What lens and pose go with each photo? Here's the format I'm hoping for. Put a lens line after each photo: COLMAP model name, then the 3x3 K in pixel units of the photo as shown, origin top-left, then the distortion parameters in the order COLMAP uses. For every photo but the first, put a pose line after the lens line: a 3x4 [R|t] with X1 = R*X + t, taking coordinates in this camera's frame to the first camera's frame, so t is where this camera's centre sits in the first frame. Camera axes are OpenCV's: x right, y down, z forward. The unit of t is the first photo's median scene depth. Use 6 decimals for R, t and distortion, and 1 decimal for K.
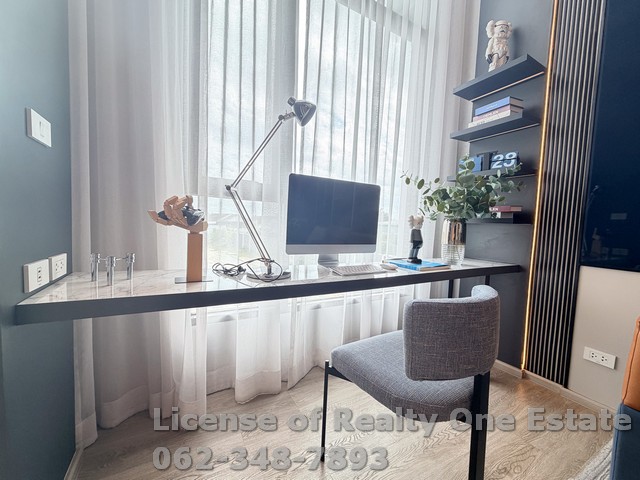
lens RADIAL K [[262.9, 0, 319.3], [0, 262.9, 241.5], [0, 0, 1]] dist [-0.001541, -0.000393]
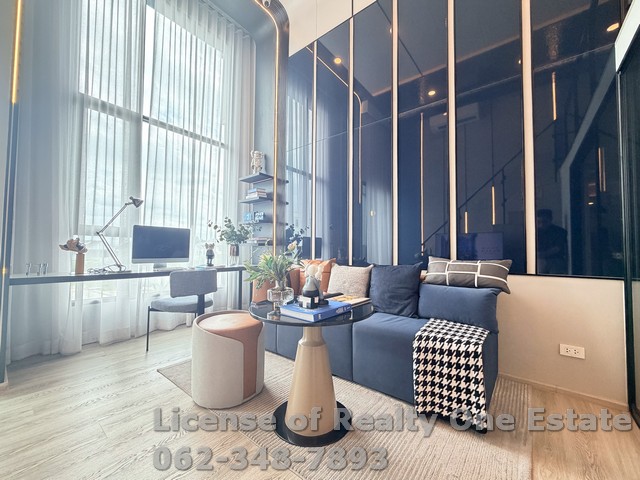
lens RADIAL K [[262.9, 0, 319.3], [0, 262.9, 241.5], [0, 0, 1]] dist [-0.001541, -0.000393]
pose [[0.923647, -0.016679, 0.382882, 0.411513], [0.051002, 0.995516, -0.079667, 0.107341], [-0.379837, 0.093111, 0.920356, -1.358898]]
